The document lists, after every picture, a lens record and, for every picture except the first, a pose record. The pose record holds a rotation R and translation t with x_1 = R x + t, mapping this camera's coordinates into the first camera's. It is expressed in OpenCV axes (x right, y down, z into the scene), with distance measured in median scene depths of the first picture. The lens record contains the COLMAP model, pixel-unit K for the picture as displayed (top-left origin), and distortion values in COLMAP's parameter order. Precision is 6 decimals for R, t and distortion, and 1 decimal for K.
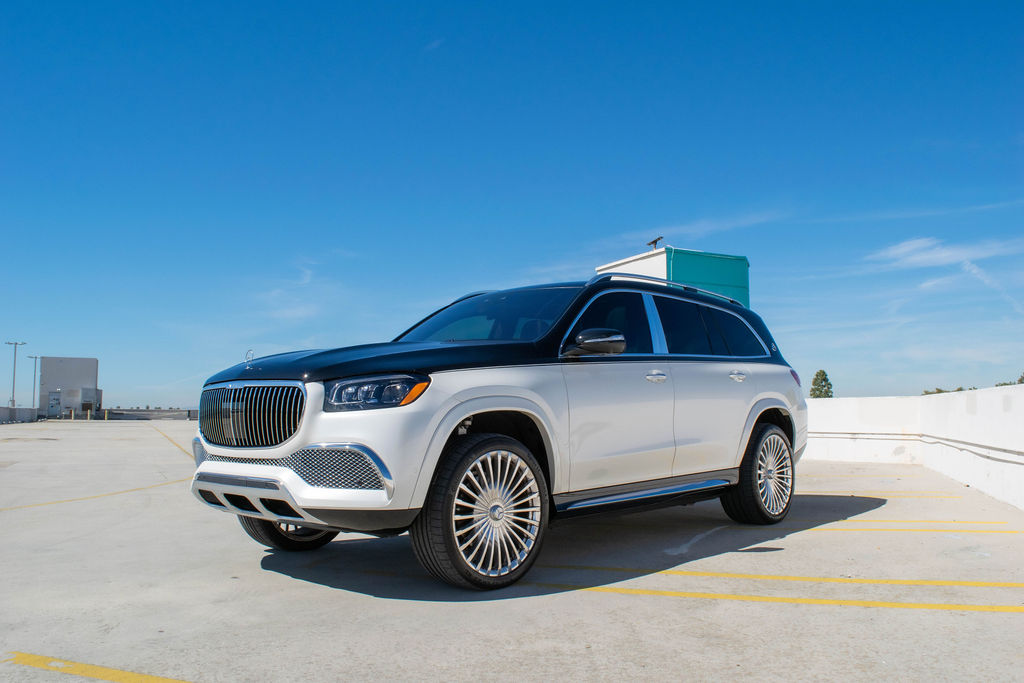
lens RADIAL K [[829.8, 0, 512.0], [0, 829.8, 341.5], [0, 0, 1]] dist [-0.089810, 0.005086]
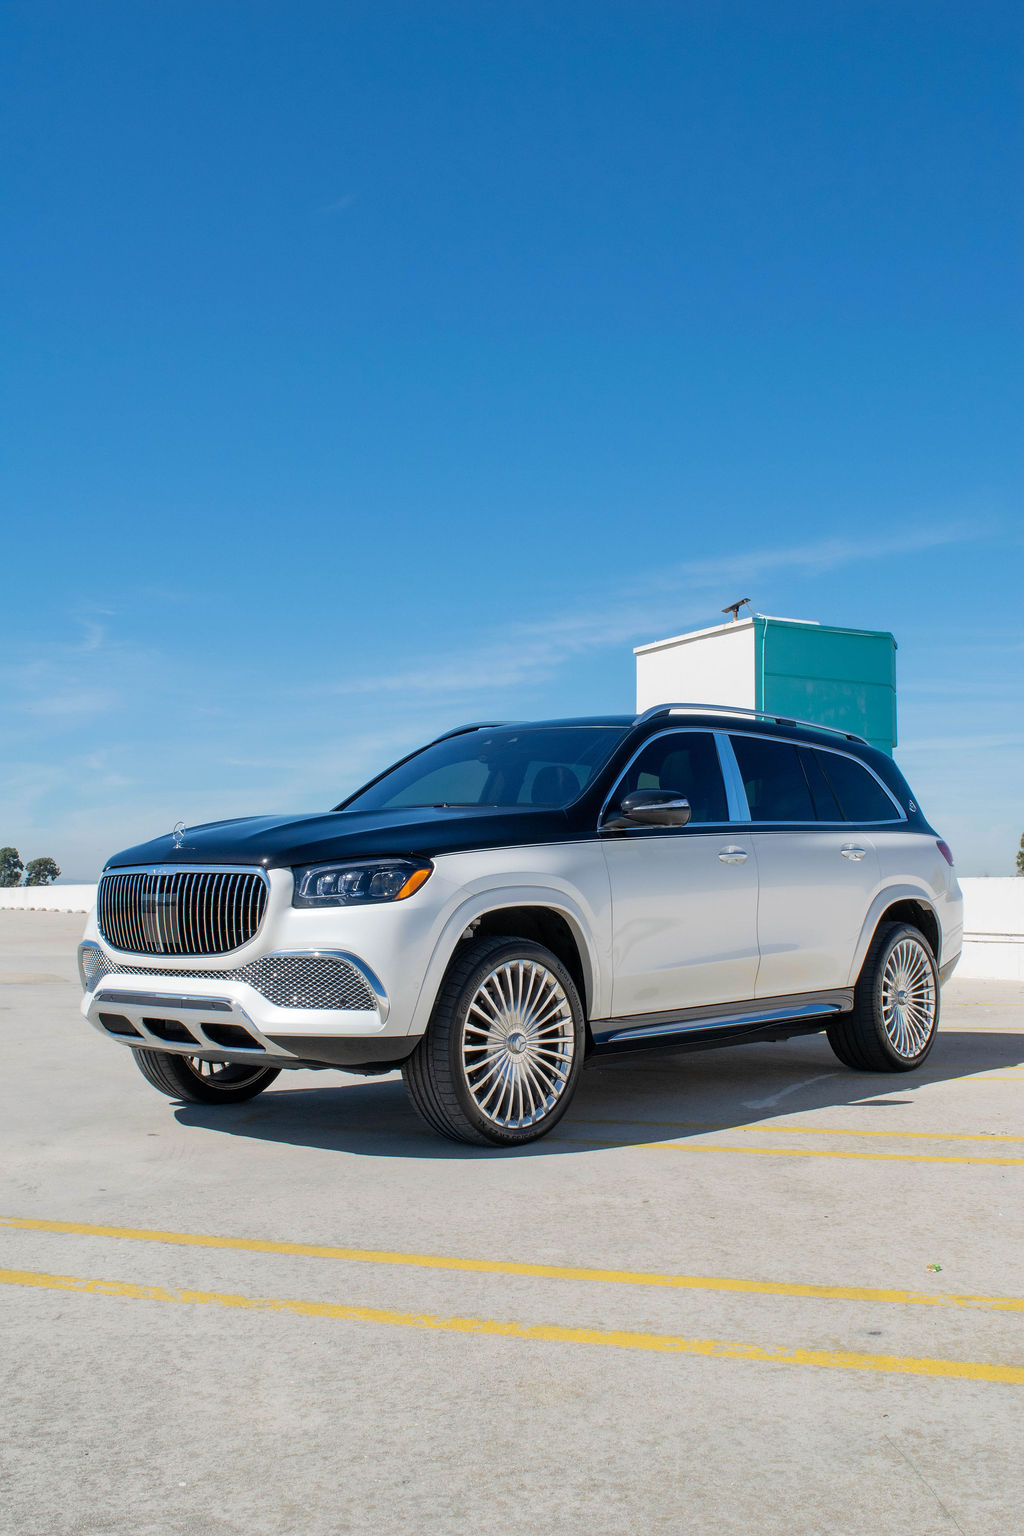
lens RADIAL K [[1557.3, 0, 512.0], [0, 1557.3, 768.0], [0, 0, 1]] dist [-0.066907, 0.003454]
pose [[0.999583, 0.007105, 0.027974, -0.061121], [-0.007286, 0.999953, 0.006382, -0.047416], [-0.027927, -0.006584, 0.999588, -0.379145]]
